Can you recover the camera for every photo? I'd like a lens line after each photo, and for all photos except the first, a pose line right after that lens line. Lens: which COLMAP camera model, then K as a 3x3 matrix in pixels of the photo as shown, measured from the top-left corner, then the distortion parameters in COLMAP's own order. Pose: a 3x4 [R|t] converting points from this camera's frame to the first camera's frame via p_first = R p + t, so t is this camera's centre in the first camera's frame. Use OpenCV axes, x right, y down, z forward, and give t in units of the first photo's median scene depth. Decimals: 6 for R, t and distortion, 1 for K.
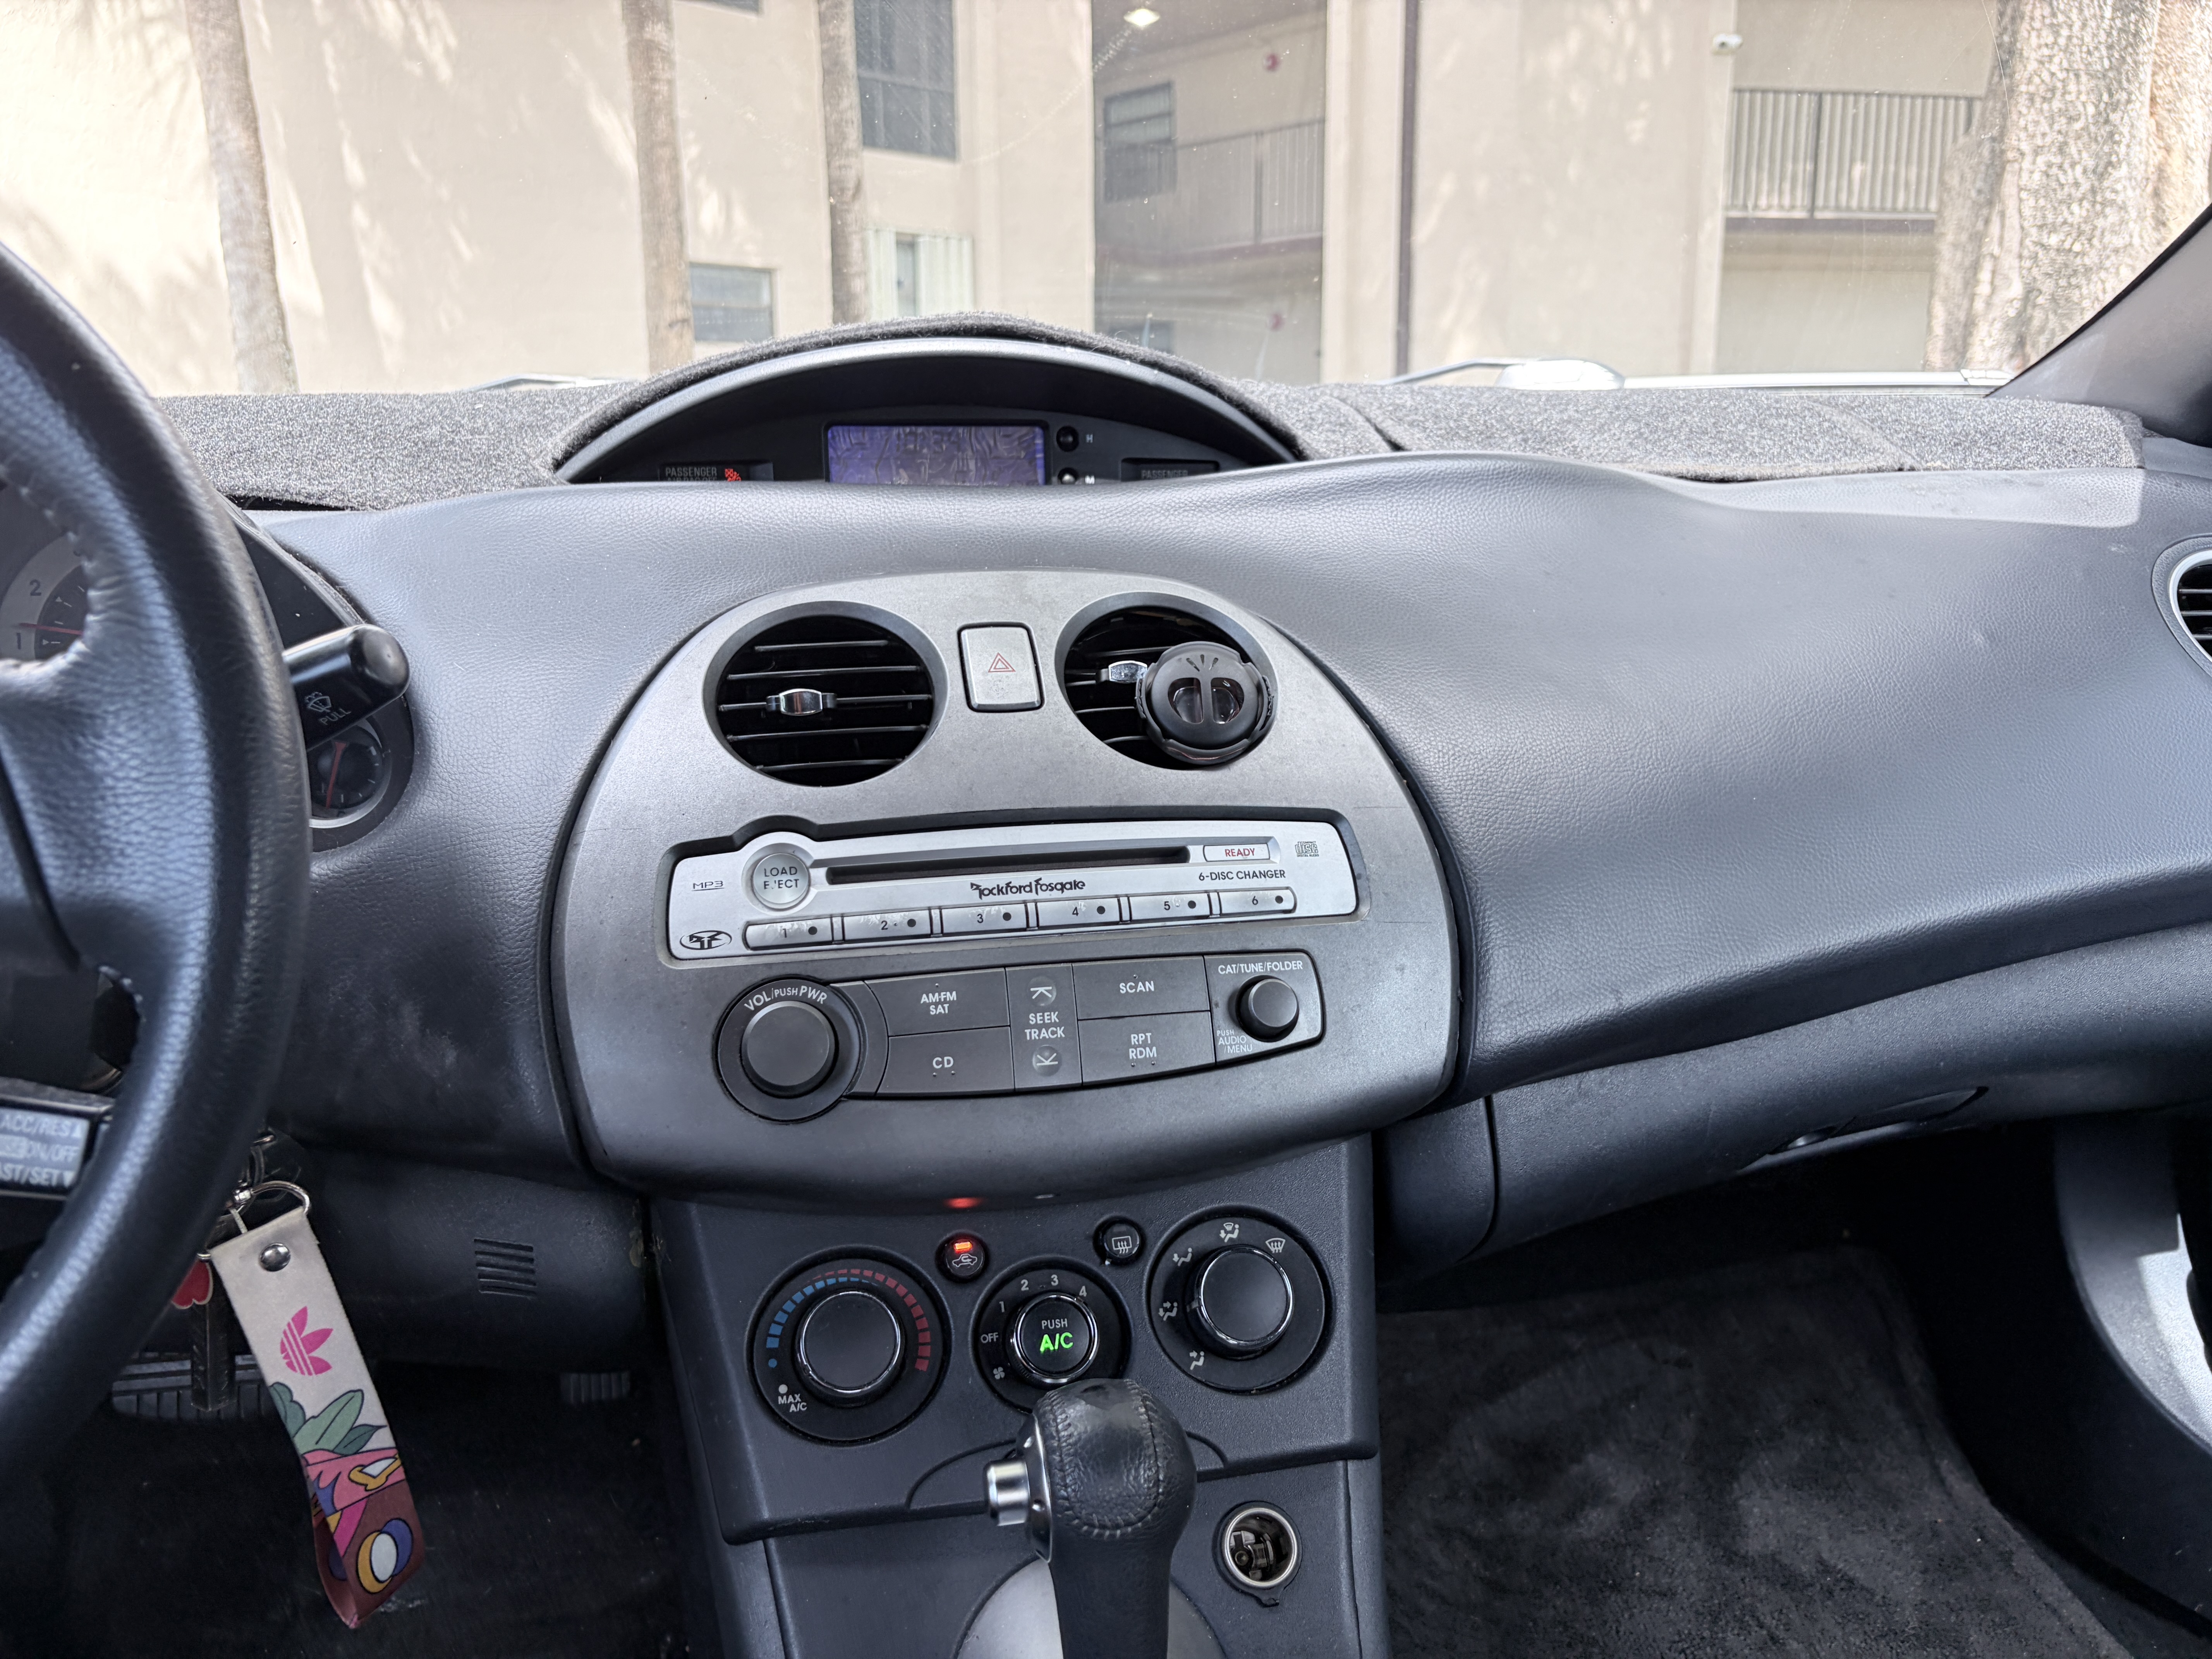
lens RADIAL K [[1706.0, 0, 1084.7], [0, 1706.0, 817.6], [0, 0, 1]] dist [0.021194, -0.019232]
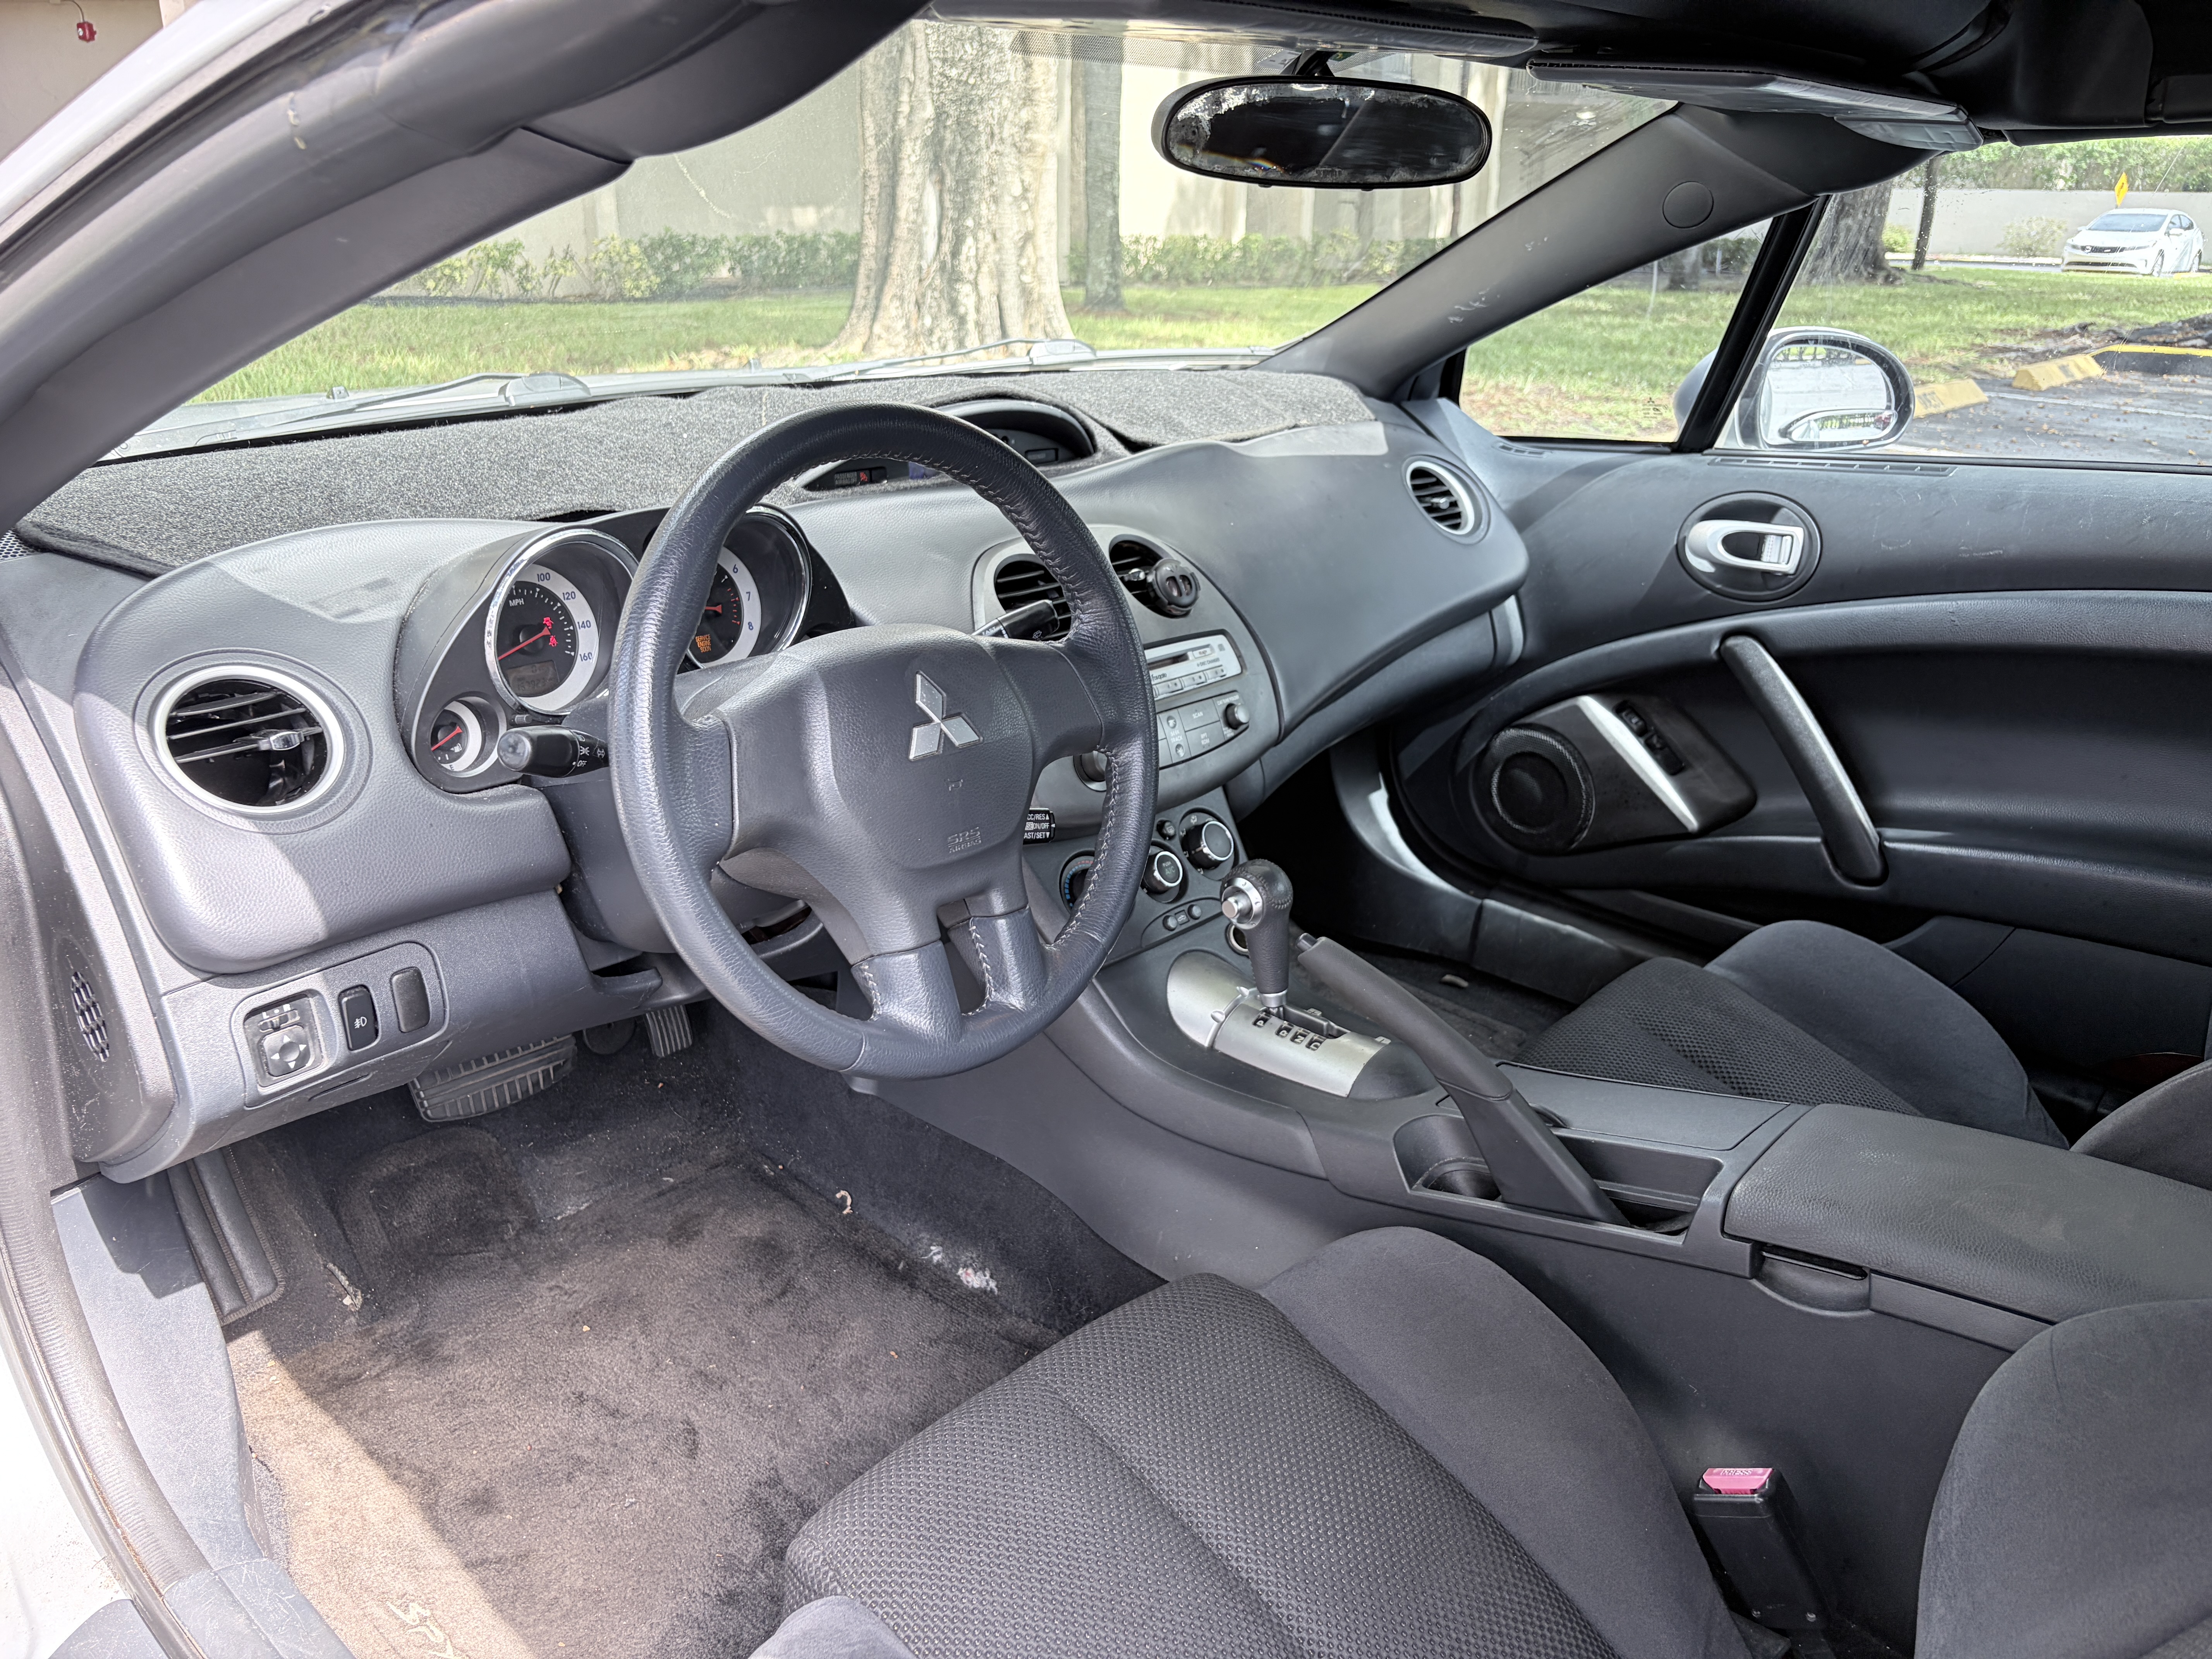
lens RADIAL K [[1706.0, 0, 1094.0], [0, 1706.0, 837.2], [0, 0, 1]] dist [0.021194, -0.019232]
pose [[0.802412, -0.181909, 0.568369, -0.766527], [0.093620, 0.978988, 0.181157, -0.091449], [-0.589381, -0.092152, 0.802582, -0.430778]]
